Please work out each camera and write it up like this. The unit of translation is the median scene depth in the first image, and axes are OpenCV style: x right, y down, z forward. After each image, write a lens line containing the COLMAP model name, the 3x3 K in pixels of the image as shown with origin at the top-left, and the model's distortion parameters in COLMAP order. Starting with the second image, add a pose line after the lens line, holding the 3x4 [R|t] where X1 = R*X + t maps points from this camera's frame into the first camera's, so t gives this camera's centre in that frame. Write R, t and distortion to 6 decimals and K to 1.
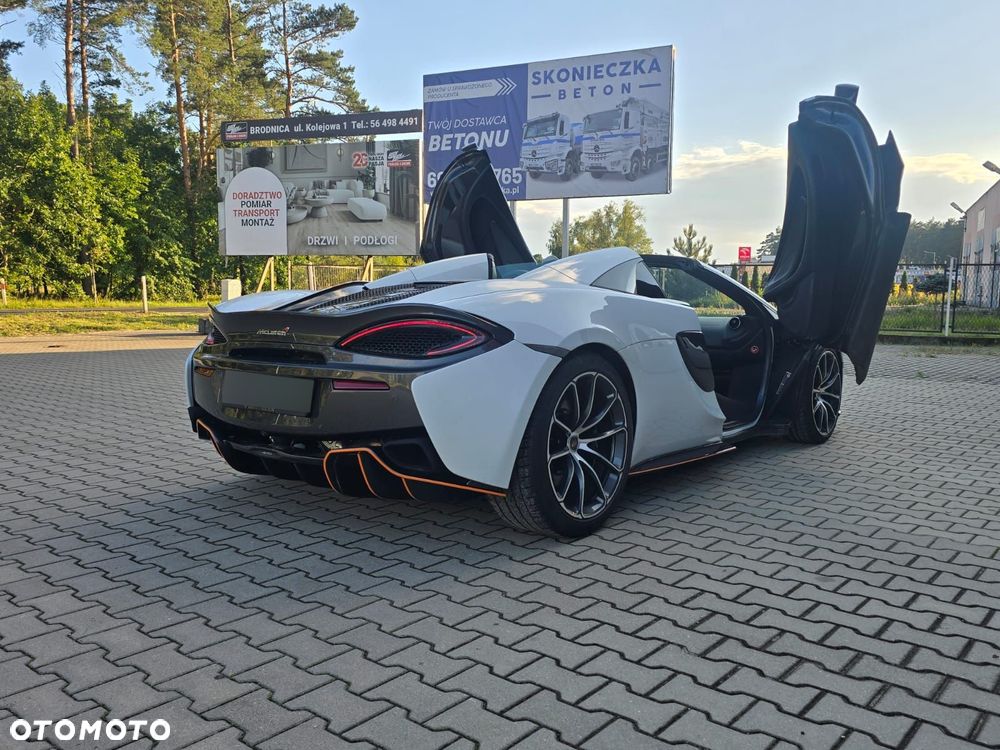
lens RADIAL K [[823.0, 0, 500.0], [0, 823.0, 375.0], [0, 0, 1]] dist [0.062527, -0.067722]
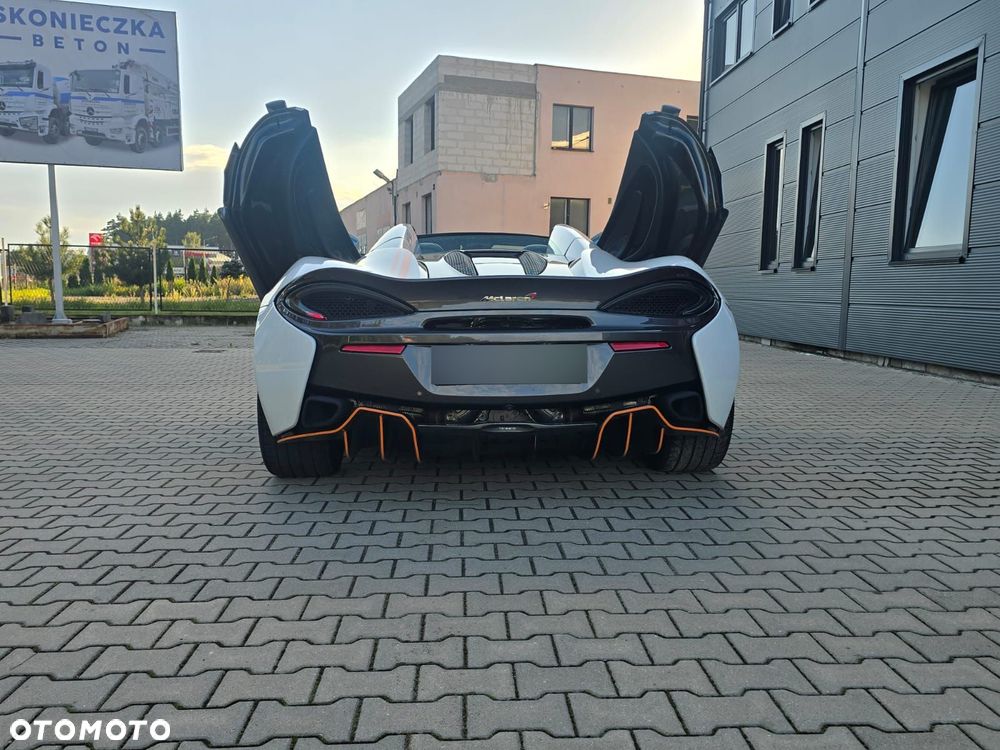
lens RADIAL K [[823.0, 0, 500.0], [0, 823.0, 375.0], [0, 0, 1]] dist [0.062527, -0.067722]
pose [[0.736414, -0.074424, 0.672425, -0.174620], [0.066704, 0.997075, 0.037304, -0.000101], [-0.673235, 0.017382, 0.739224, 0.062890]]
